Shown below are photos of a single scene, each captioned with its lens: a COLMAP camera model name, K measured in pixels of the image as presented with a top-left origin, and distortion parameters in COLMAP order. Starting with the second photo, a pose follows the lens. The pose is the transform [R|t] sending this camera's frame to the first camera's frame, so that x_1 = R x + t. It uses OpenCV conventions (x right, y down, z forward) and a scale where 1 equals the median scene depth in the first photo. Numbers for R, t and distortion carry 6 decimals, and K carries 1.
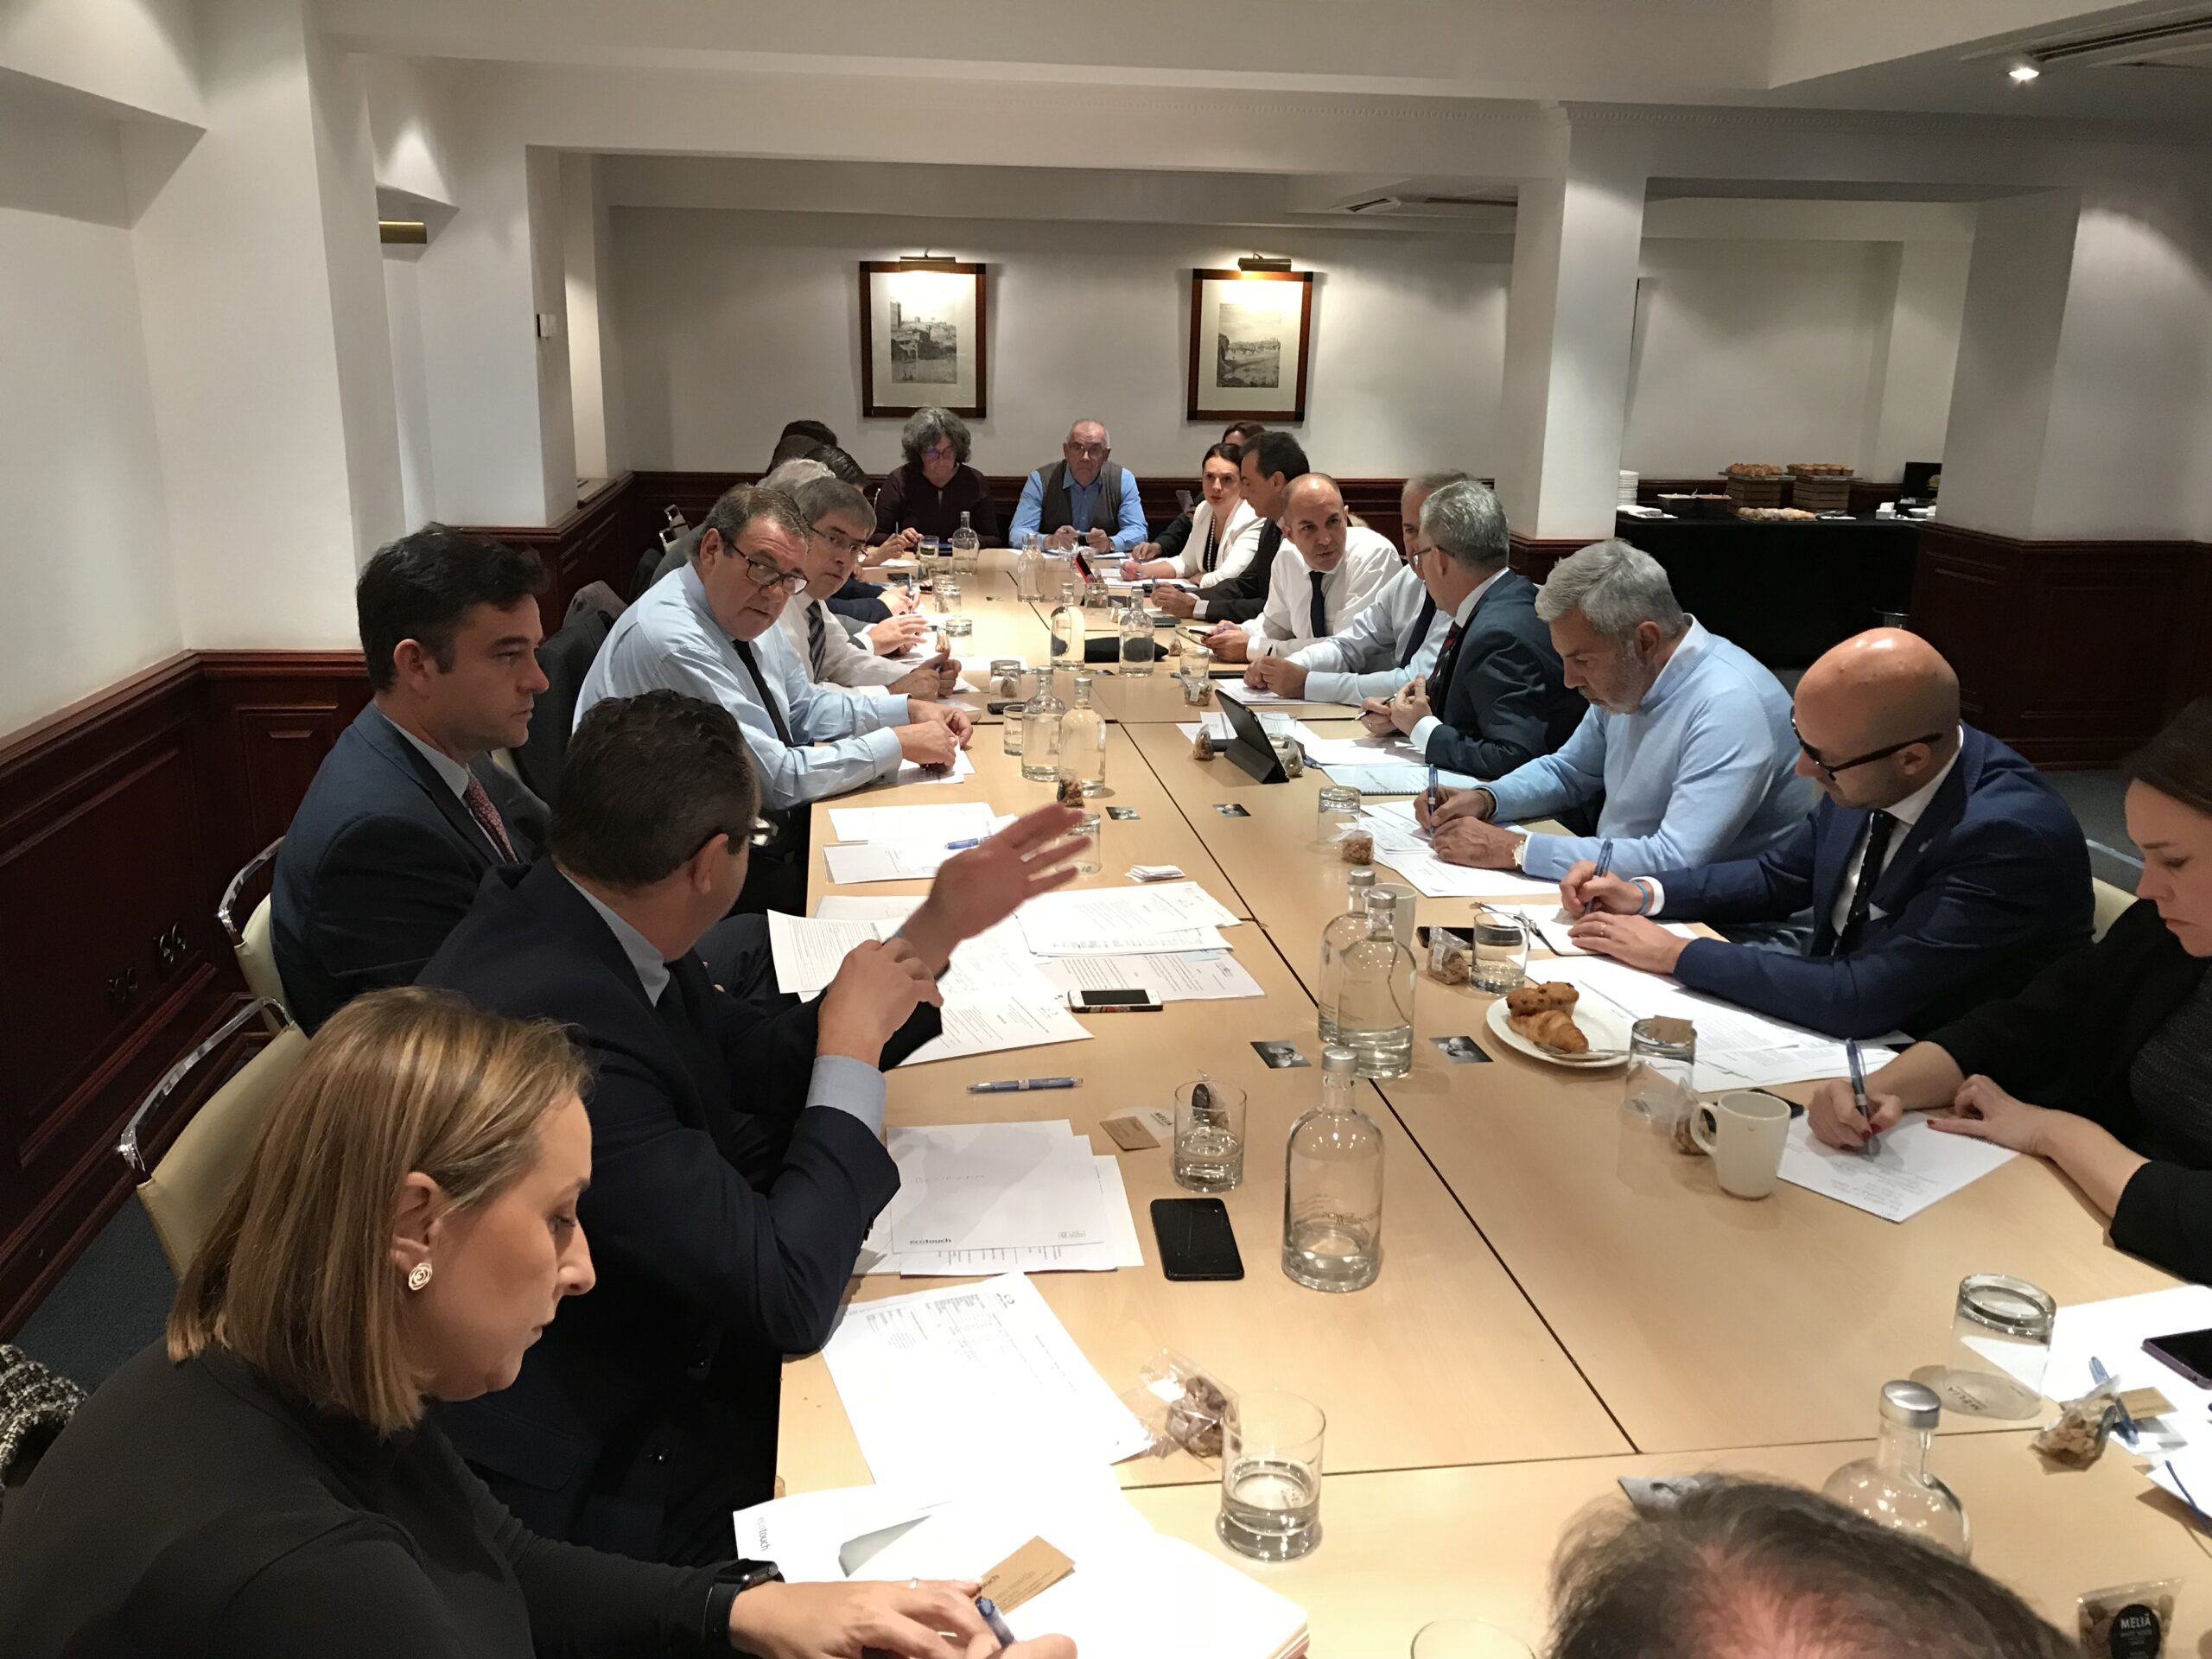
lens RADIAL K [[1849.9, 0, 989.6], [0, 1849.9, 834.5], [0, 0, 1]] dist [-0.130515, 0.301364]
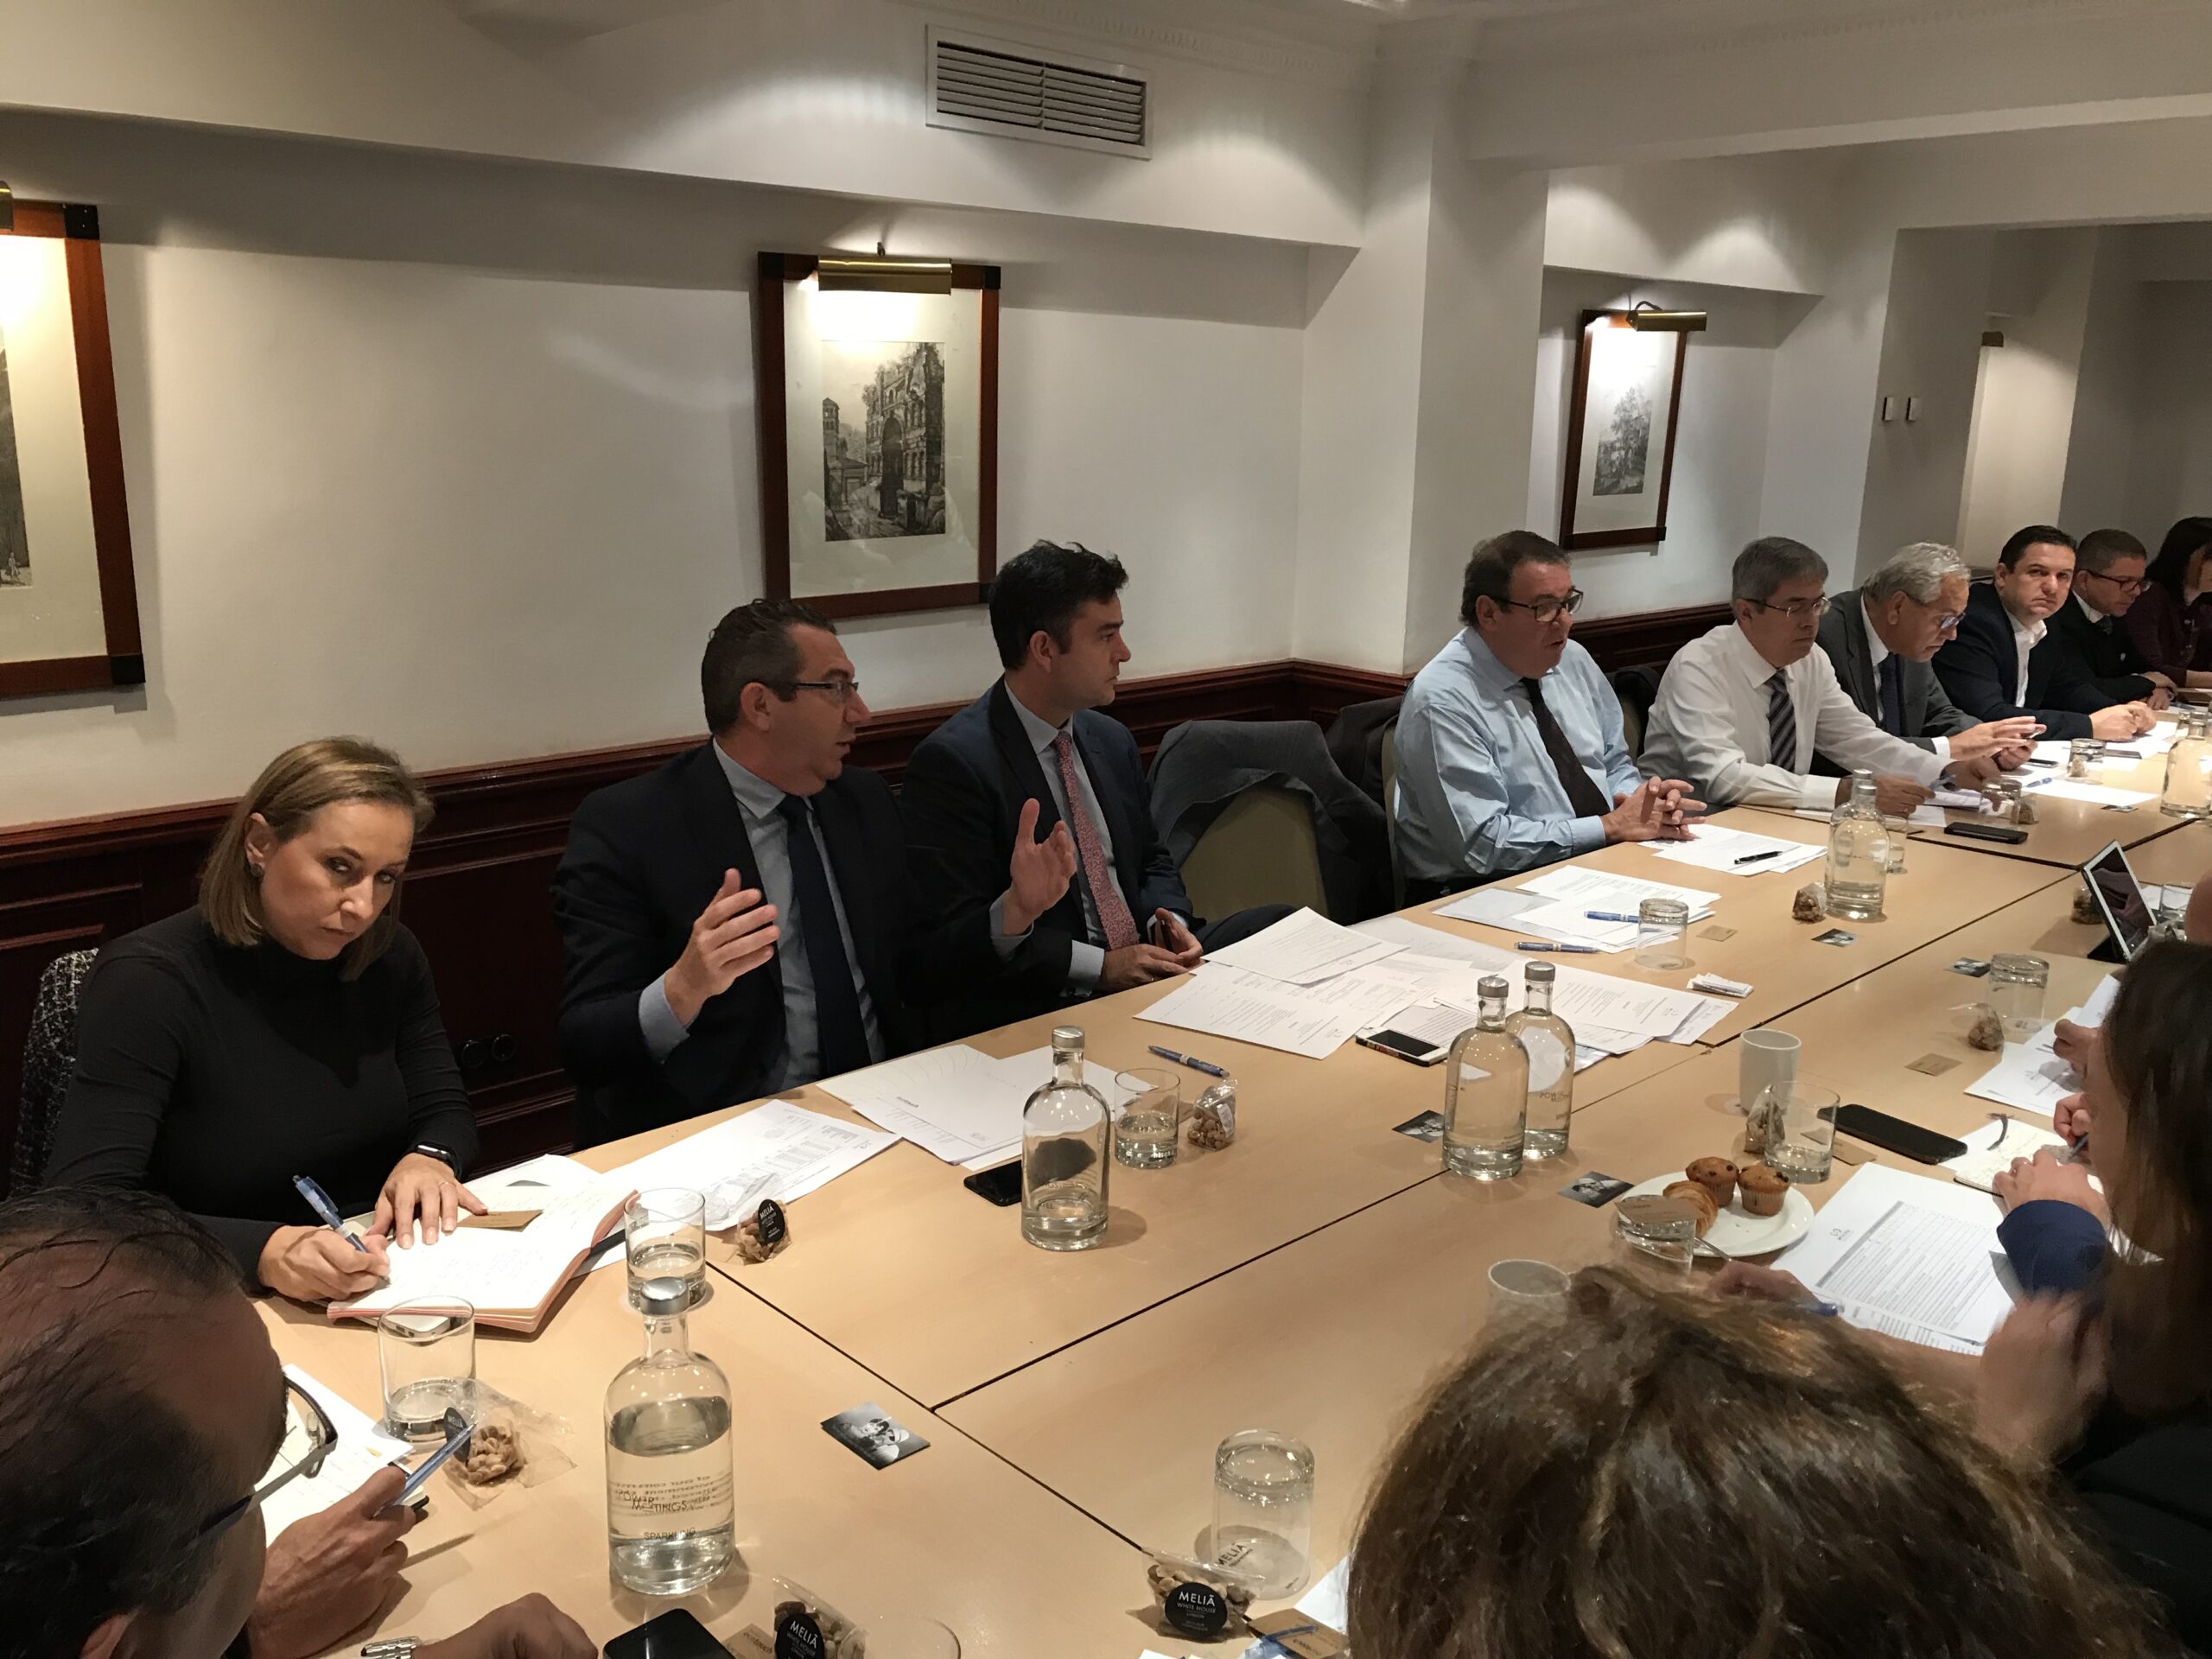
lens RADIAL K [[1776.2, 0, 1095.9], [0, 1776.2, 841.8], [0, 0, 1]] dist [-0.007796, -0.039961]
pose [[0.581554, 0.196508, -0.789417, 0.605248], [-0.223759, 0.971597, 0.077018, -0.049297], [0.782130, 0.131850, 0.609006, 0.198999]]
